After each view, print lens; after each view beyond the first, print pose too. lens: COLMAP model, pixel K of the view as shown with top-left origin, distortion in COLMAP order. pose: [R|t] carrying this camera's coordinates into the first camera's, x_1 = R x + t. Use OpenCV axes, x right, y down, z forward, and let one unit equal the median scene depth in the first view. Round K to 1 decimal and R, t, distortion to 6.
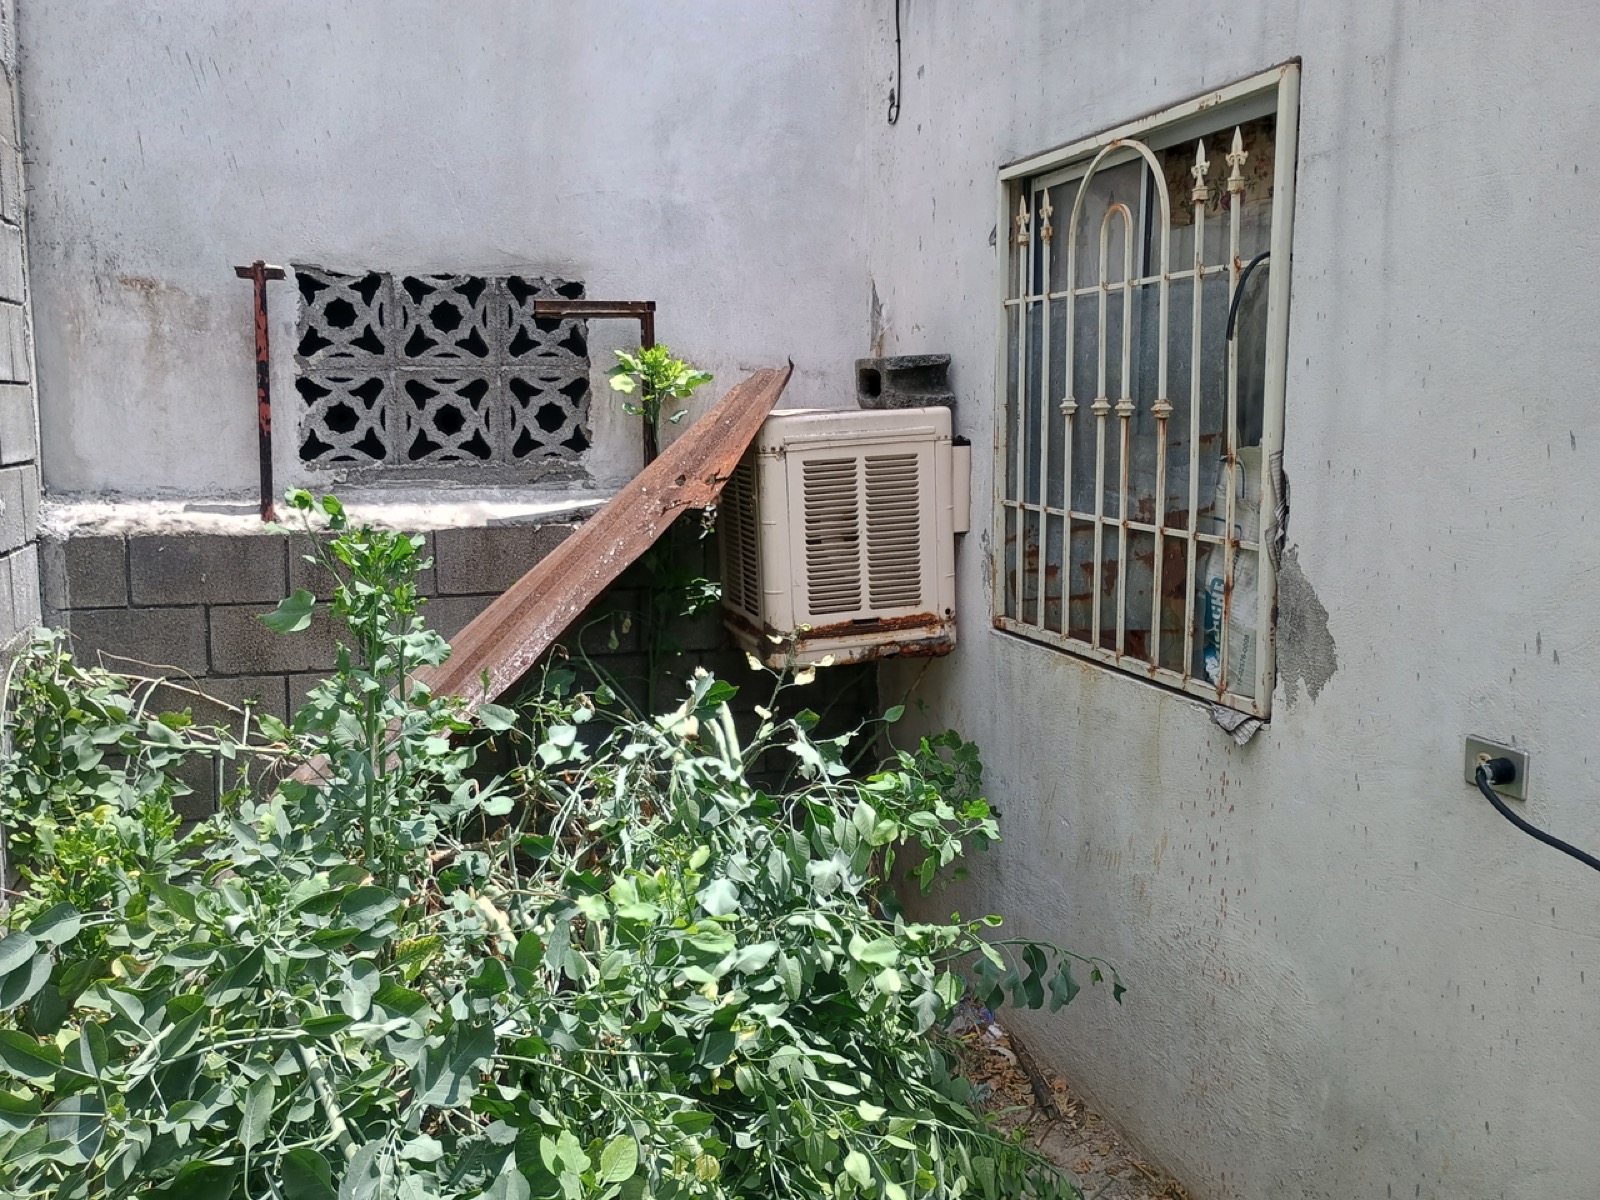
lens RADIAL K [[1385.0, 0, 798.0], [0, 1385.0, 599.6], [0, 0, 1]] dist [0.059831, -0.089567]
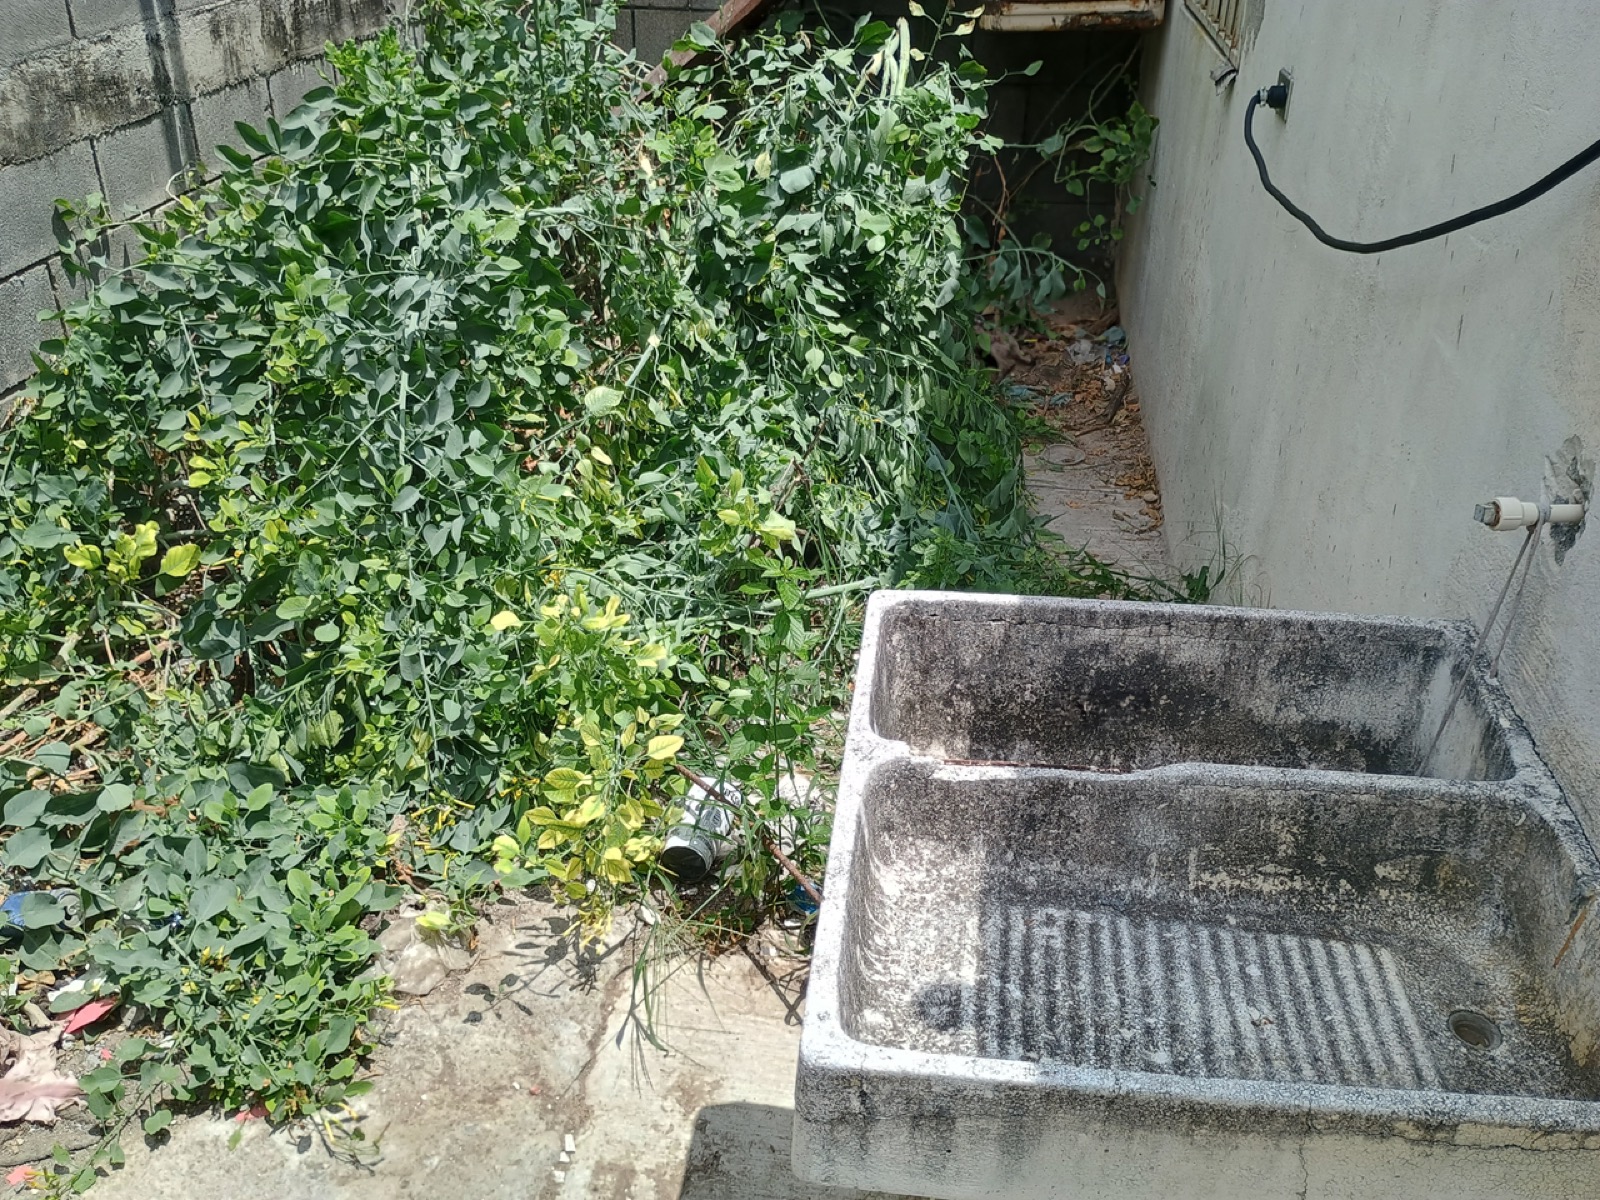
lens RADIAL K [[1385.0, 0, 798.5], [0, 1385.0, 600.3], [0, 0, 1]] dist [0.059831, -0.089567]
pose [[0.912948, 0.221152, -0.342954, 0.486318], [-0.074177, 0.916351, 0.393446, 0.056581], [0.401277, -0.333756, 0.852985, -0.281555]]
